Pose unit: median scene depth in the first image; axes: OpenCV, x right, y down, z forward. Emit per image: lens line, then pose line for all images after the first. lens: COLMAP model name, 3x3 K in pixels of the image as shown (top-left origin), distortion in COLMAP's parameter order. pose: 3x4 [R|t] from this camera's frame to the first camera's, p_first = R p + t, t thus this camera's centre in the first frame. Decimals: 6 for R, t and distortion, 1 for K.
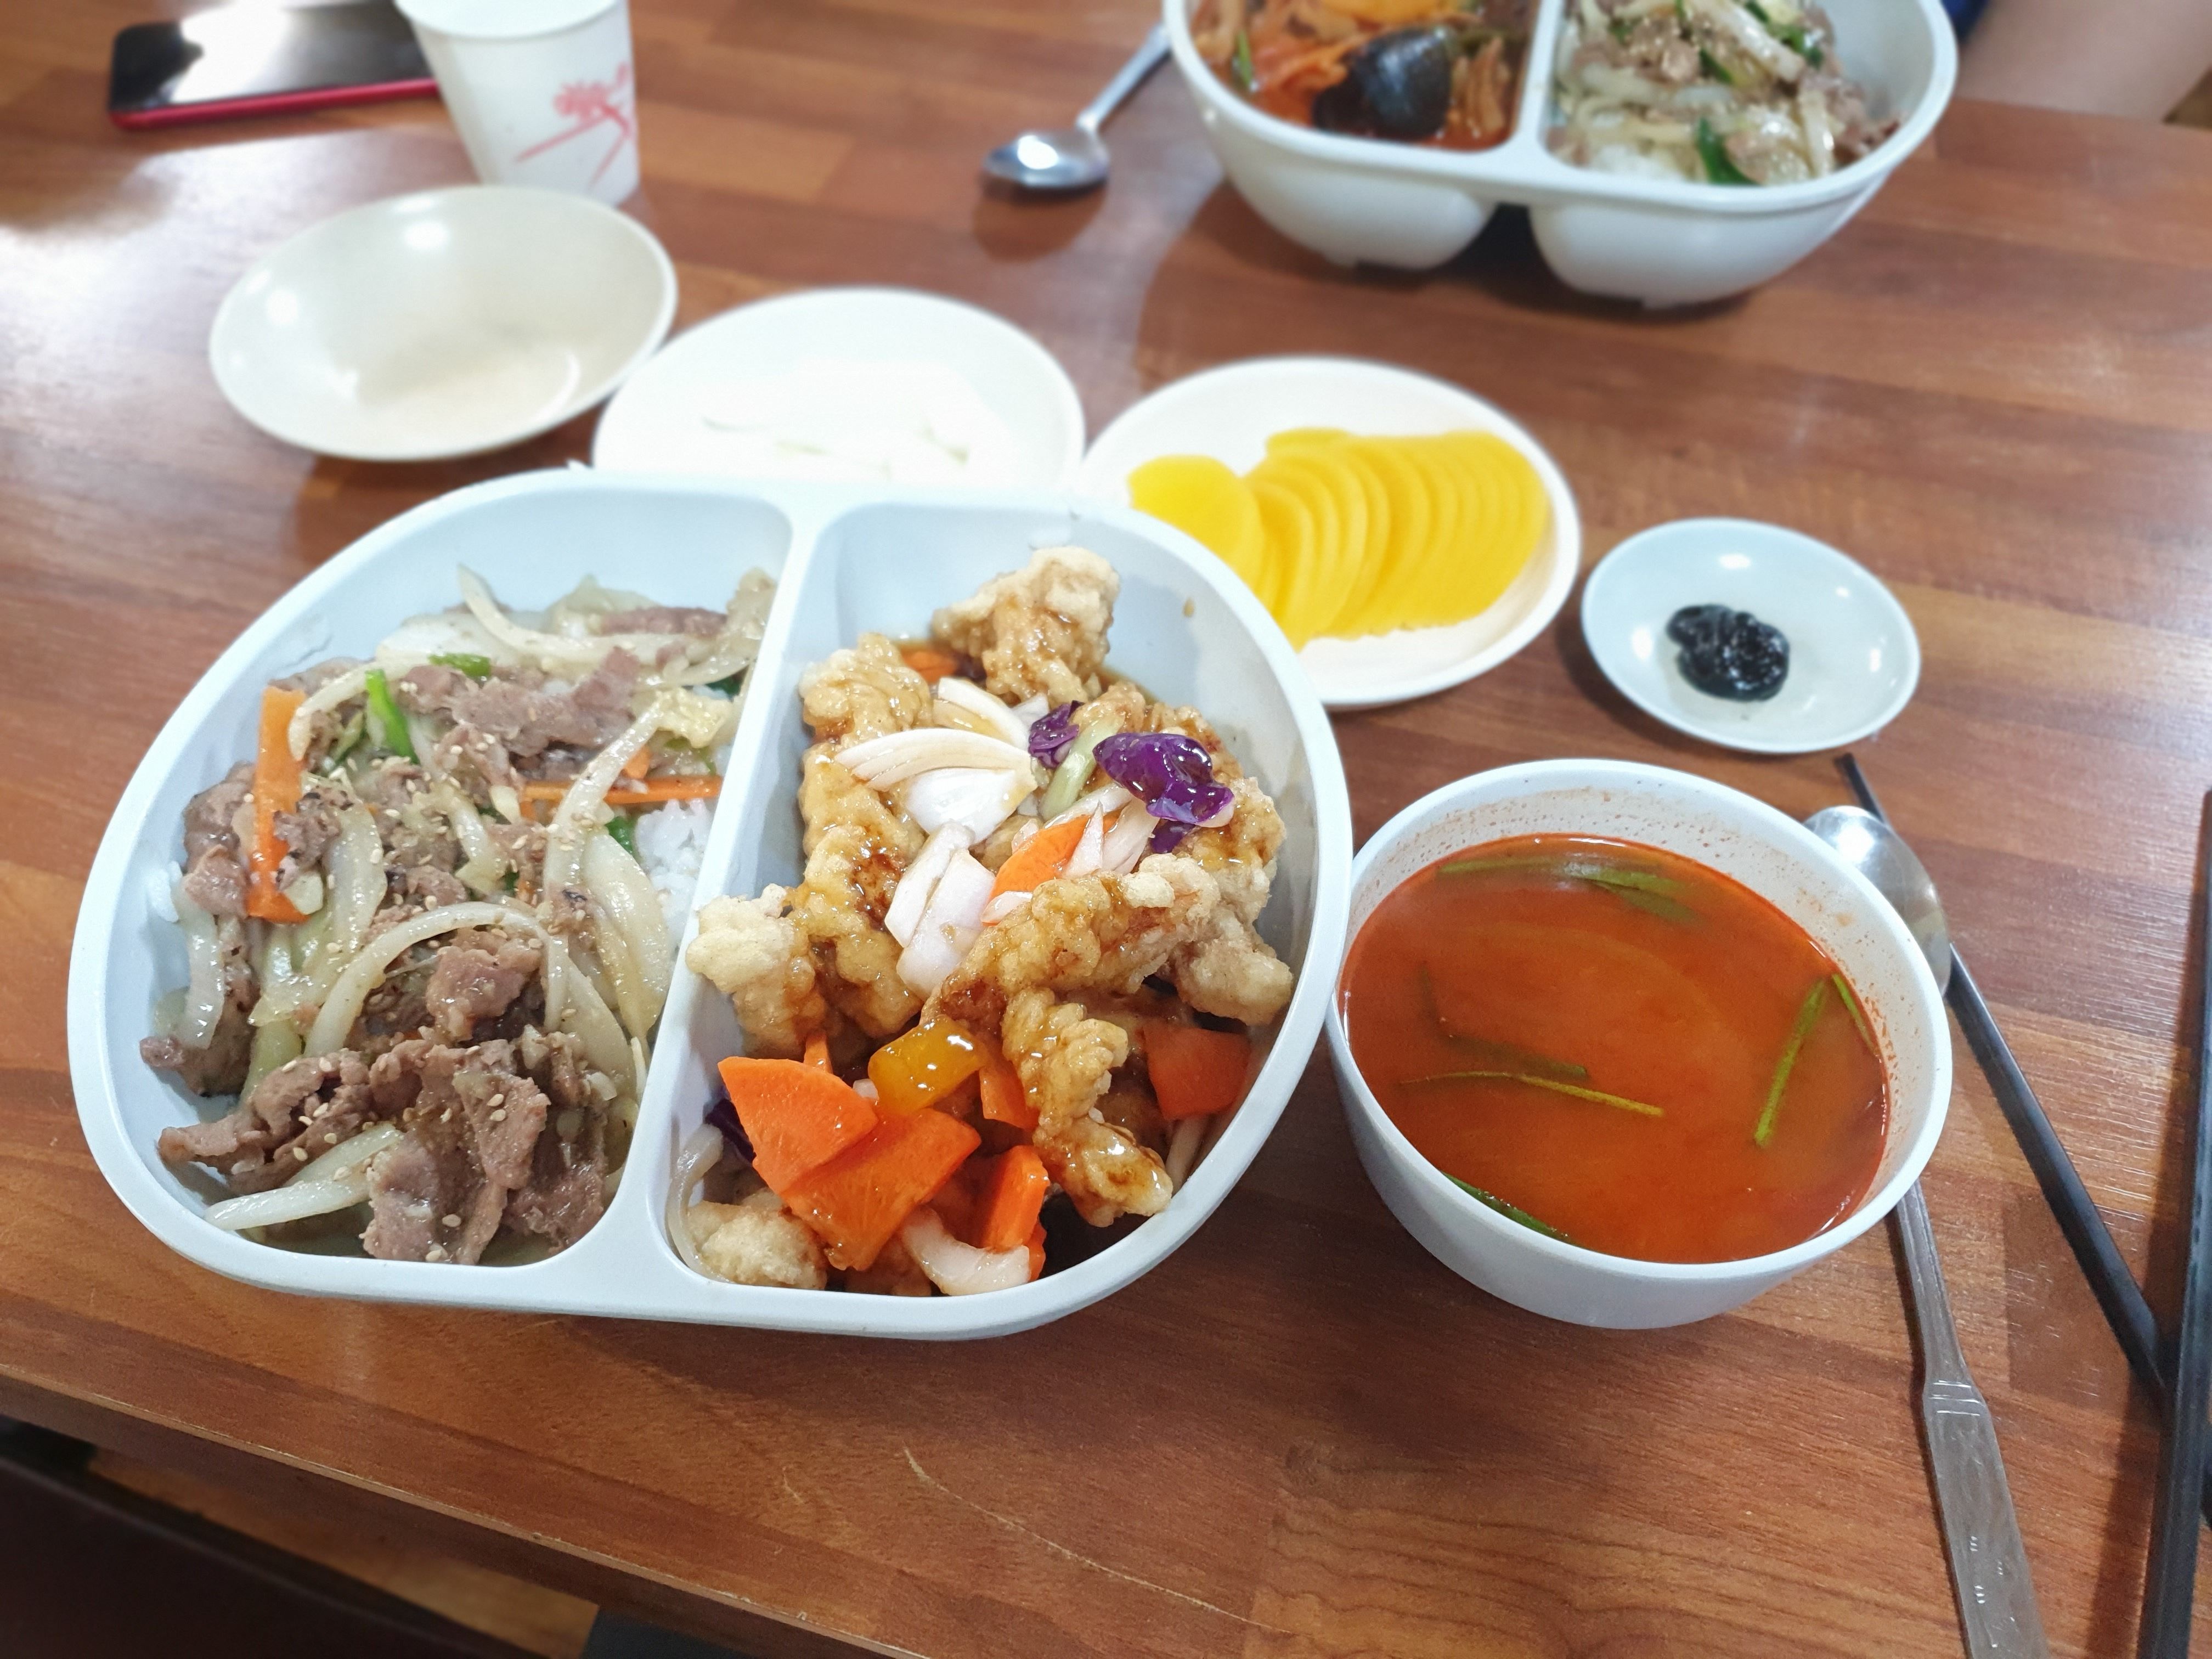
lens RADIAL K [[2084.6, 0, 1106.0], [0, 2084.6, 829.5], [0, 0, 1]] dist [0.011301, -0.160011]
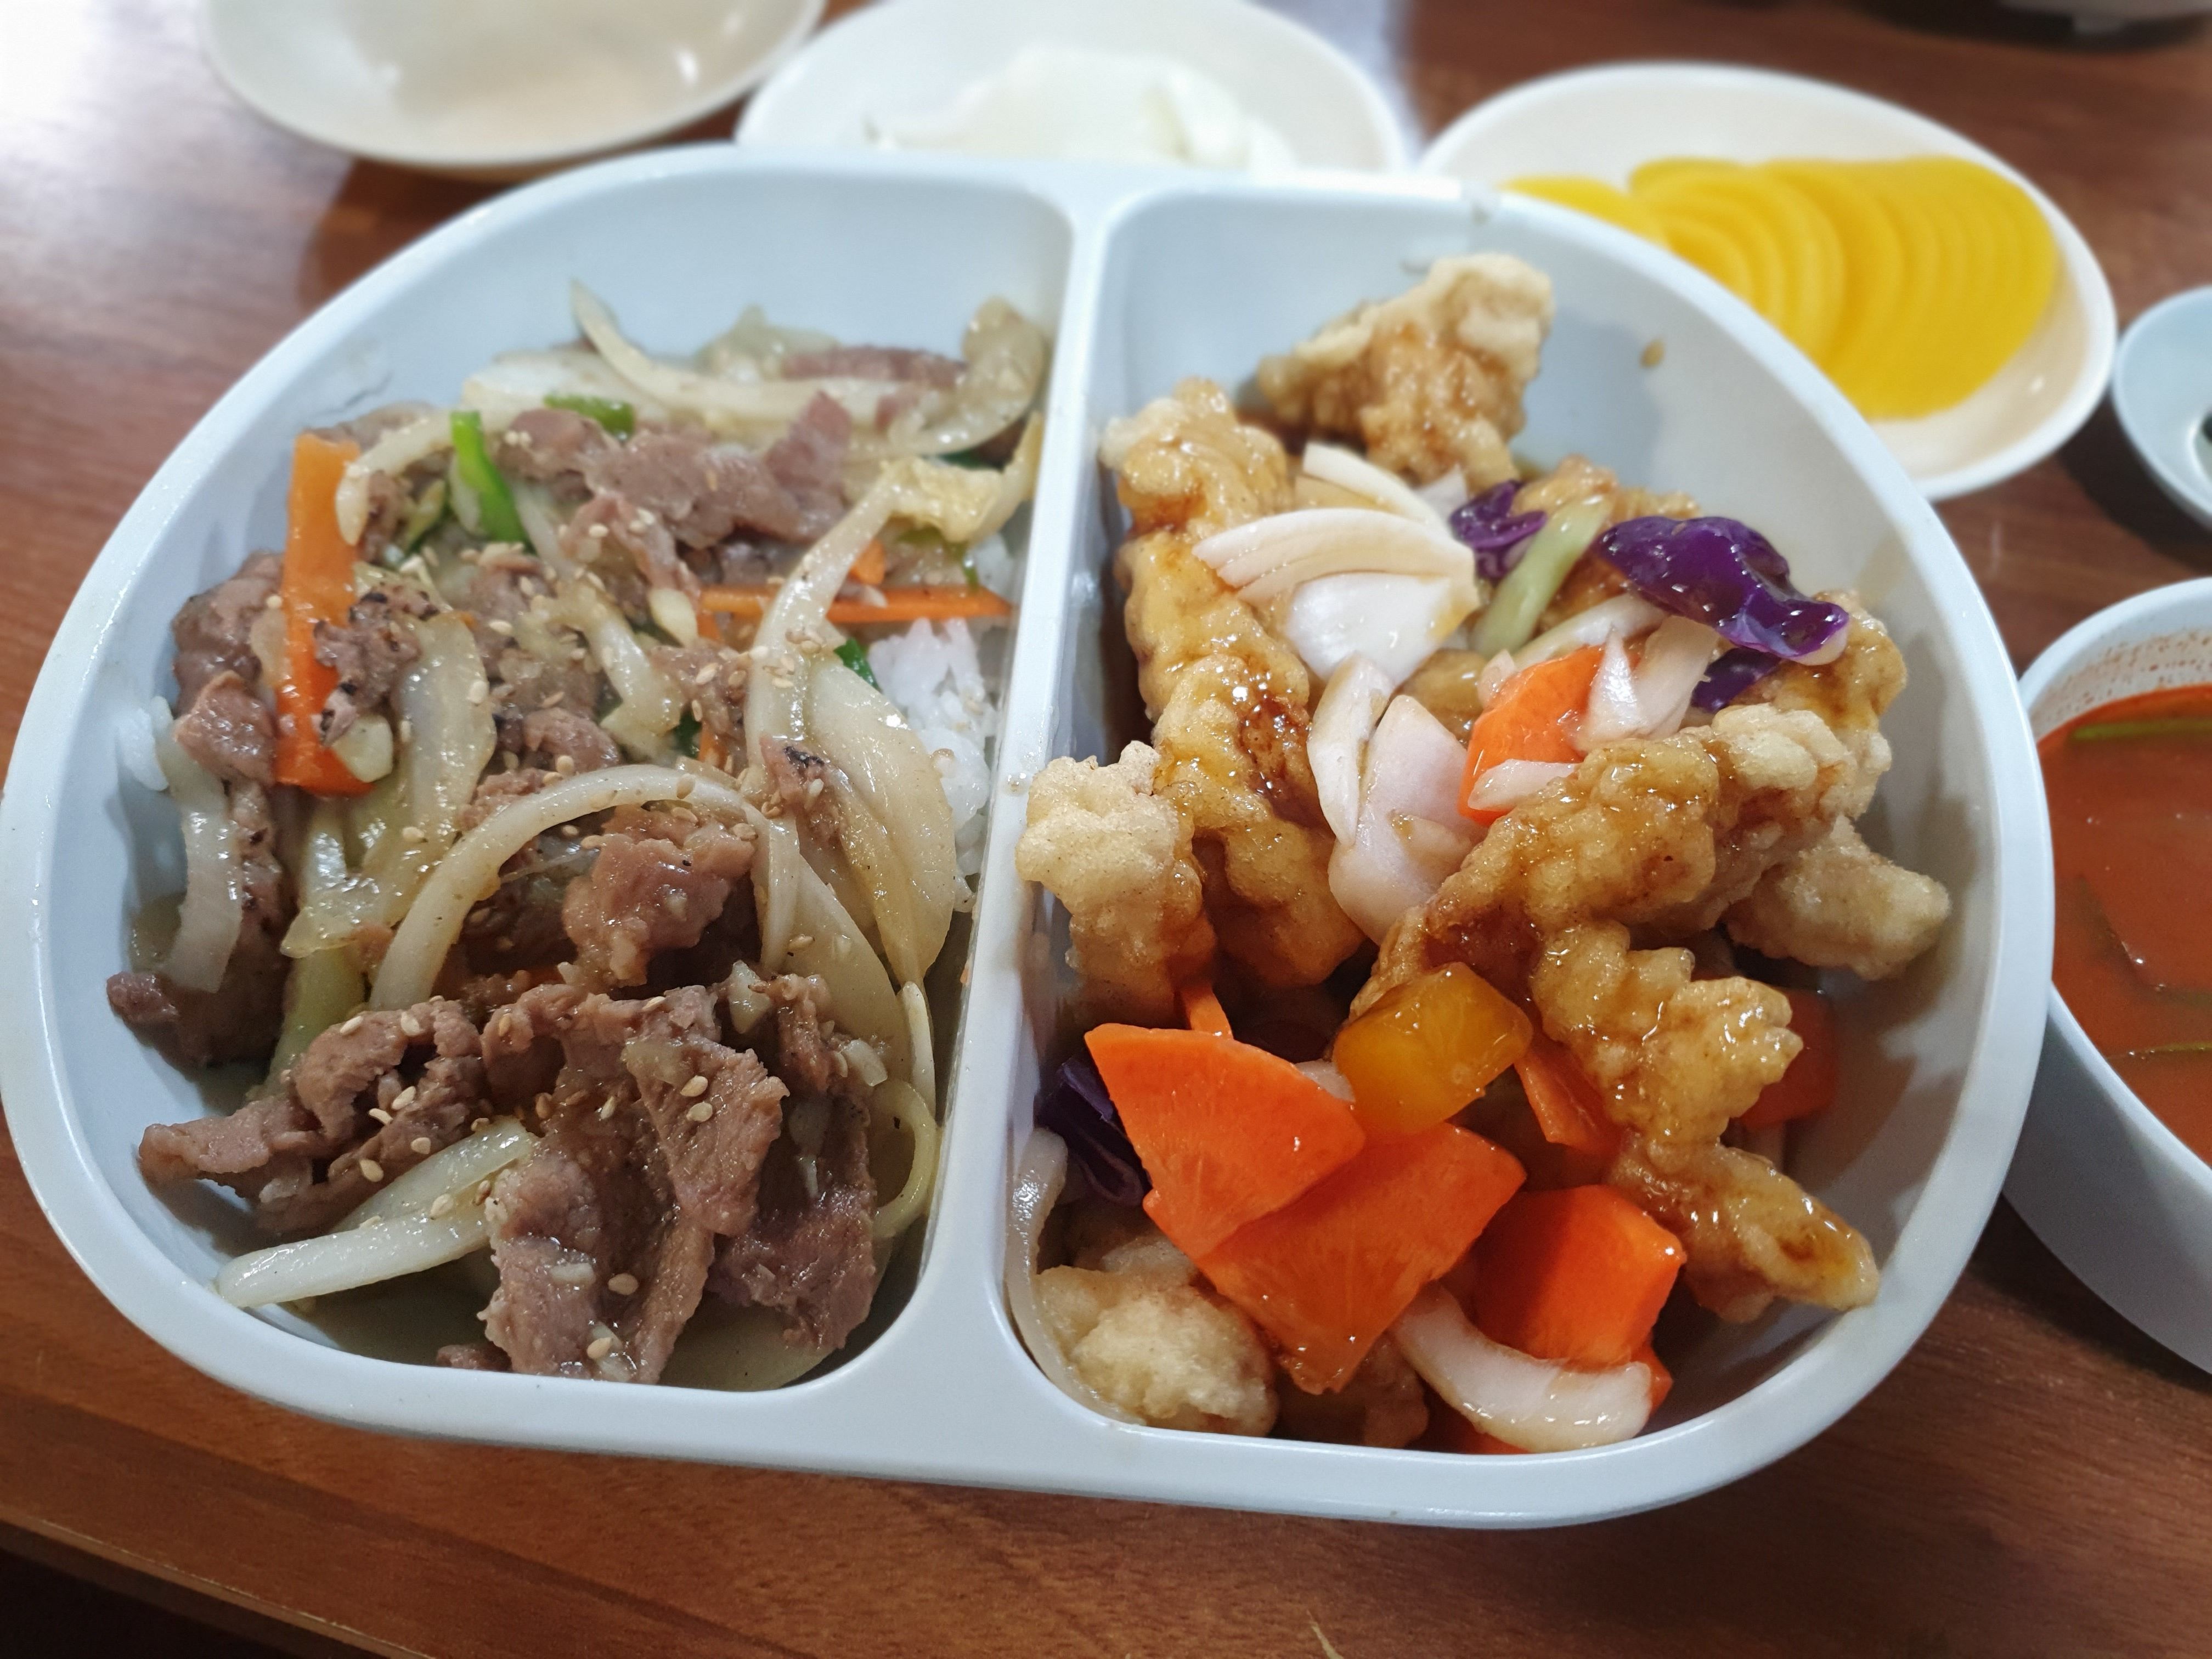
lens RADIAL K [[2084.6, 0, 1106.0], [0, 2084.6, 829.5], [0, 0, 1]] dist [0.011301, -0.160011]
pose [[0.999820, 0.015017, 0.011586, -0.168277], [-0.015571, 0.998662, 0.049308, 0.020865], [-0.010830, -0.049479, 0.998716, 0.365315]]
